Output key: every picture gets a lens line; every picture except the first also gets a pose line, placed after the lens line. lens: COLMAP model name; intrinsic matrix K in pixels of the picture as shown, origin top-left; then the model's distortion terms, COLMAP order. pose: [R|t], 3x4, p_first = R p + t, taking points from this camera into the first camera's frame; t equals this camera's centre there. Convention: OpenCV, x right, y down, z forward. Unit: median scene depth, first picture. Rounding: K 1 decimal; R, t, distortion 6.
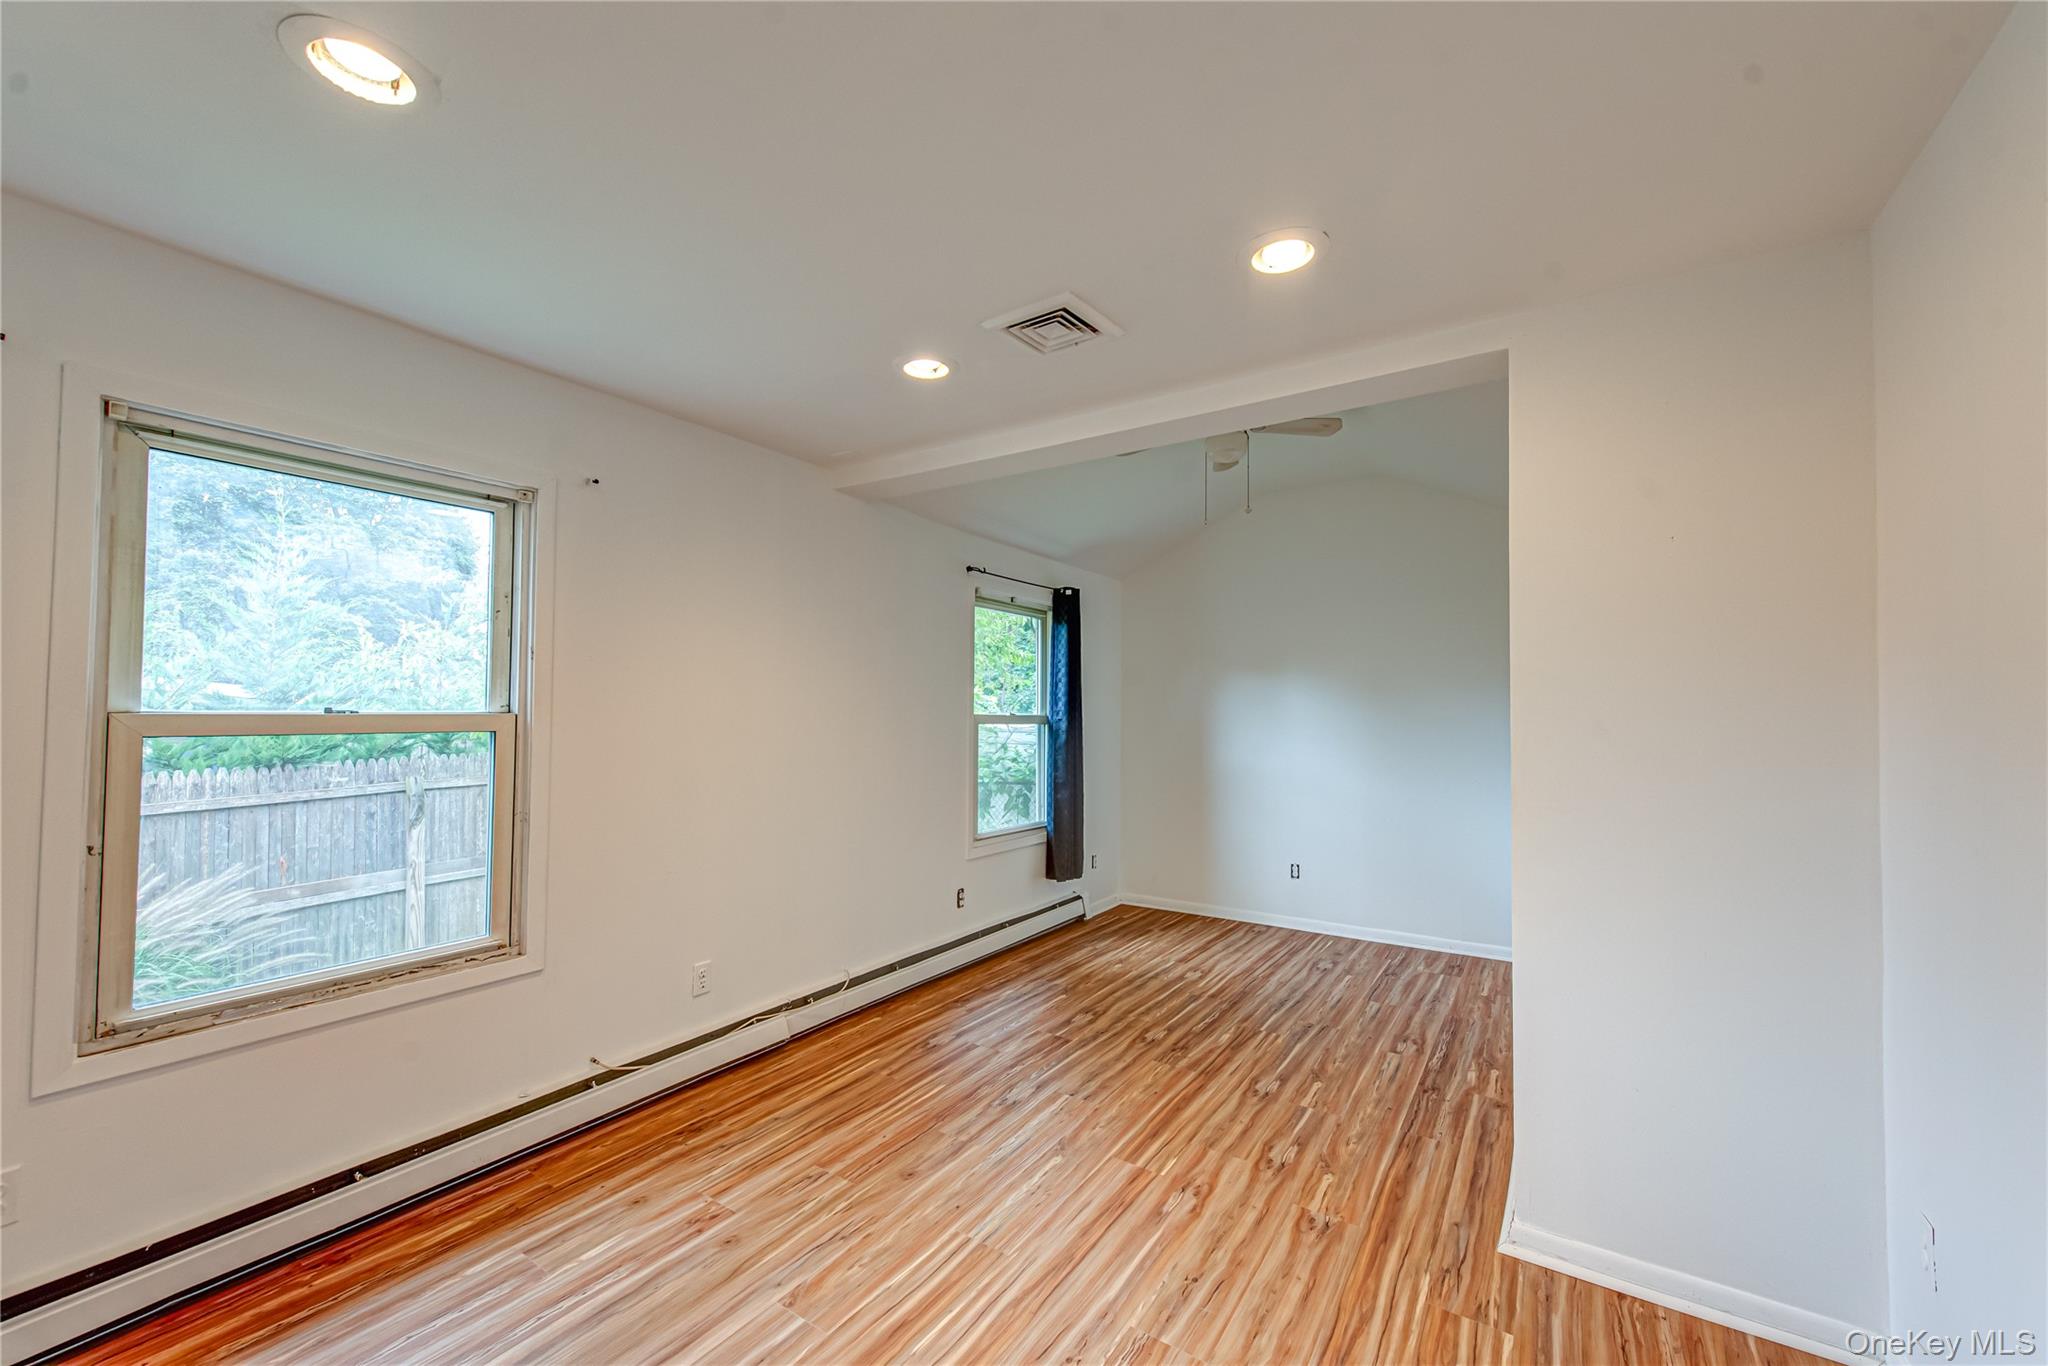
lens RADIAL K [[811.5, 0, 1019.3], [0, 811.5, 723.5], [0, 0, 1]] dist [-0.001288, -0.000225]
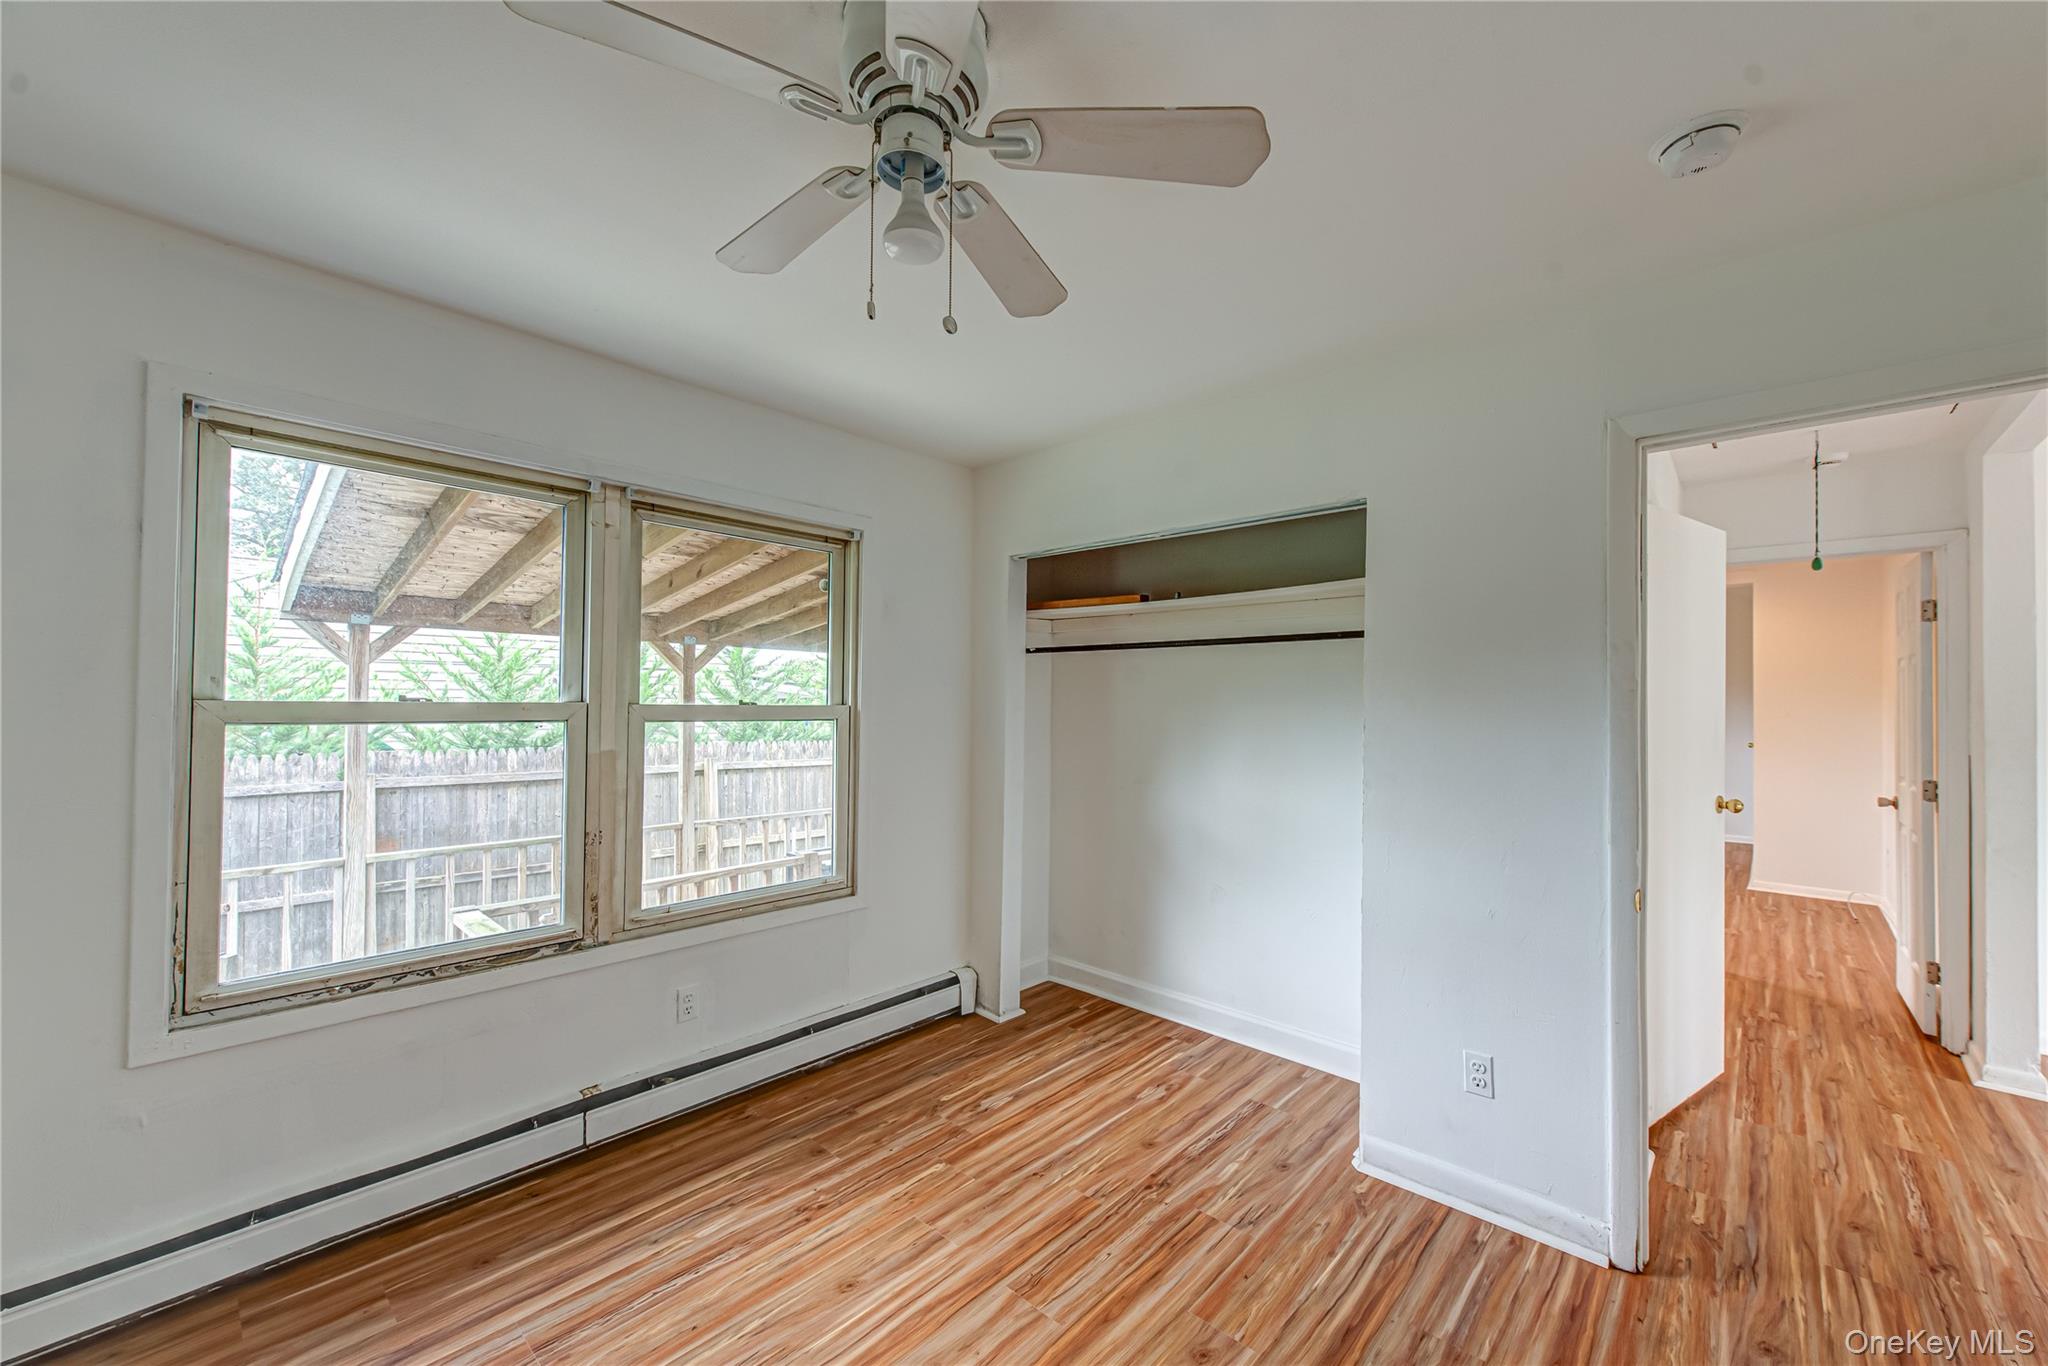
lens RADIAL K [[808.7, 0, 1024.0], [0, 808.7, 683.0], [0, 0, 1]] dist [0.000673, 0.000049]
pose [[0.989717, 0.004535, -0.142966, 0.079956], [-0.010619, 0.999069, -0.041823, -0.001695], [0.142643, 0.042911, 0.988844, 0.119455]]
